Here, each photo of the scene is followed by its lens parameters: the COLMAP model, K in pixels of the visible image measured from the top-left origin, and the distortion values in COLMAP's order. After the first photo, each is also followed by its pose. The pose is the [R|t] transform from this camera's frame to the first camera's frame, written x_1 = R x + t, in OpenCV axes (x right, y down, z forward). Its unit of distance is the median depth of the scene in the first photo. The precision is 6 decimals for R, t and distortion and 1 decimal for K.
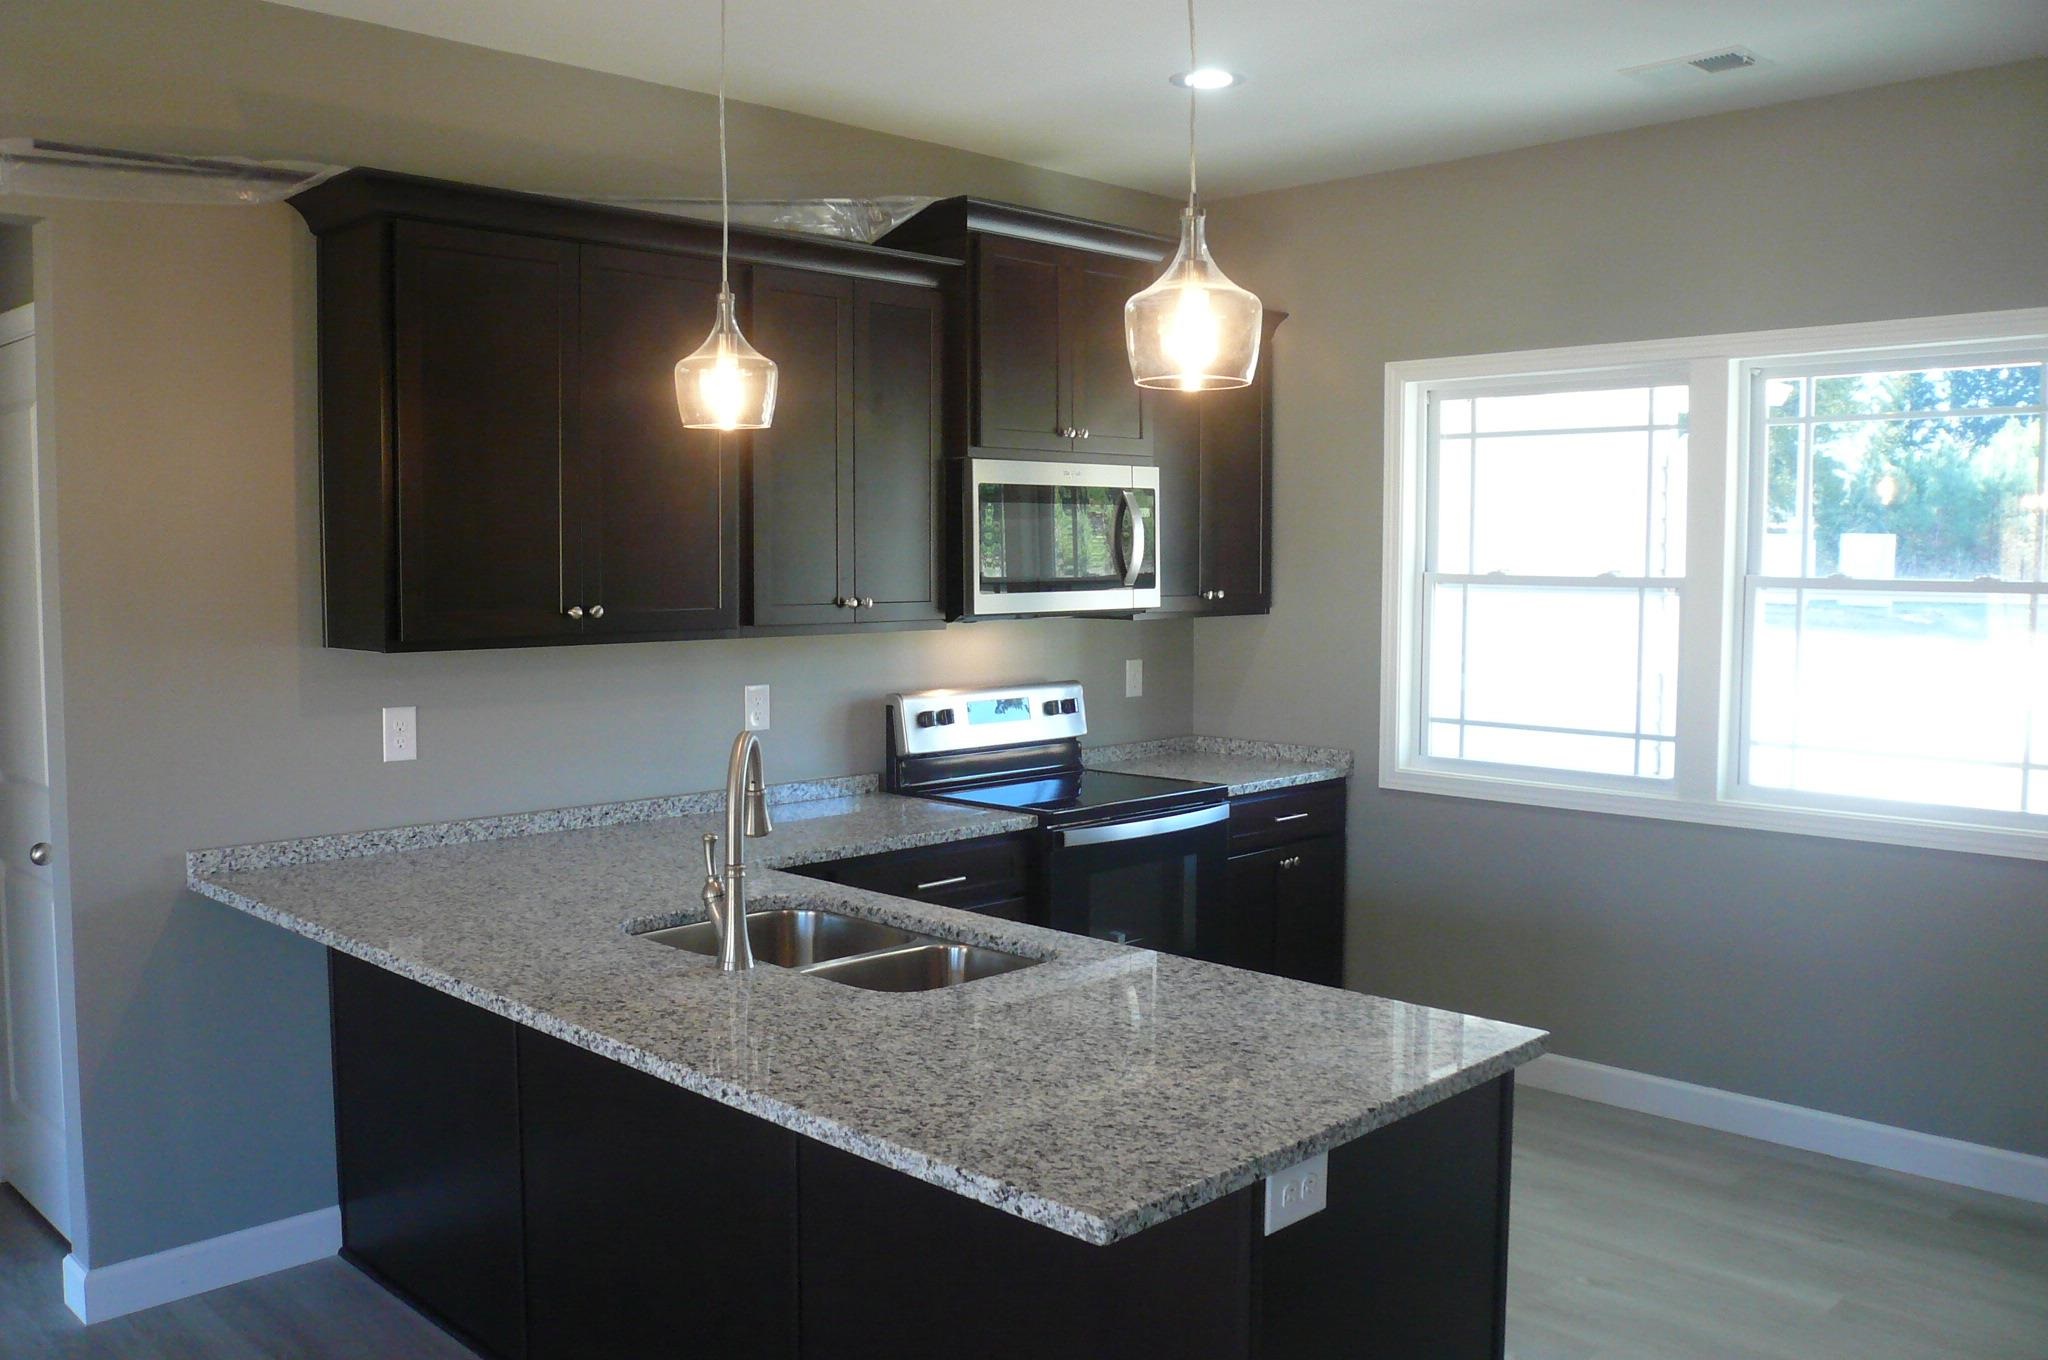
lens RADIAL K [[1728.4, 0, 1024.0], [0, 1728.4, 680.0], [0, 0, 1]] dist [-0.065062, 0.004267]
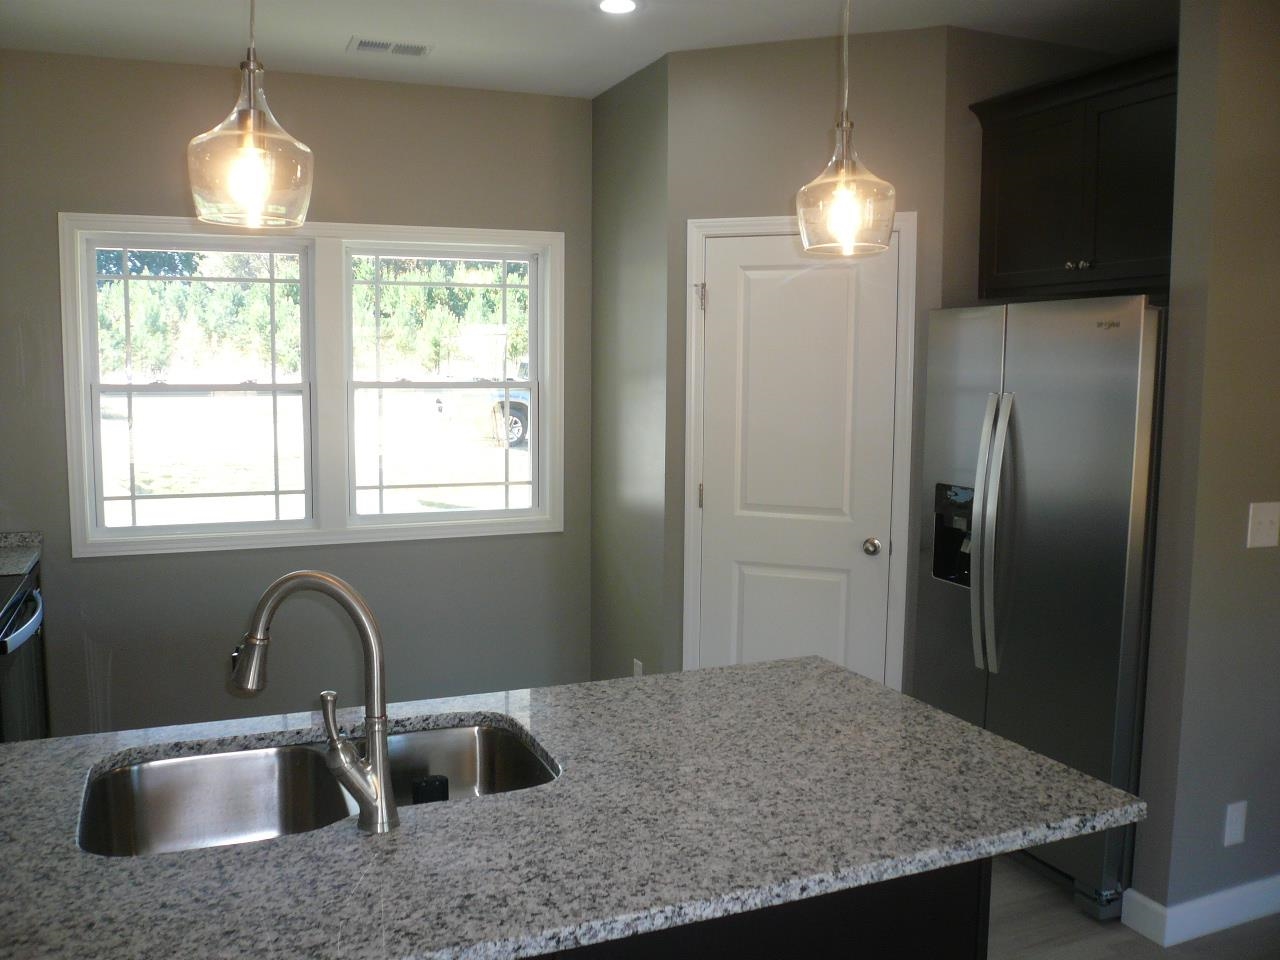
lens RADIAL K [[1068.5, 0, 611.2], [0, 1068.5, 476.7], [0, 0, 1]] dist [-0.174216, 0.210917]
pose [[0.396883, -0.091036, 0.913344, -0.703066], [0.064183, 0.995386, 0.071324, -0.053324], [-0.915623, 0.030314, 0.400894, 0.774407]]
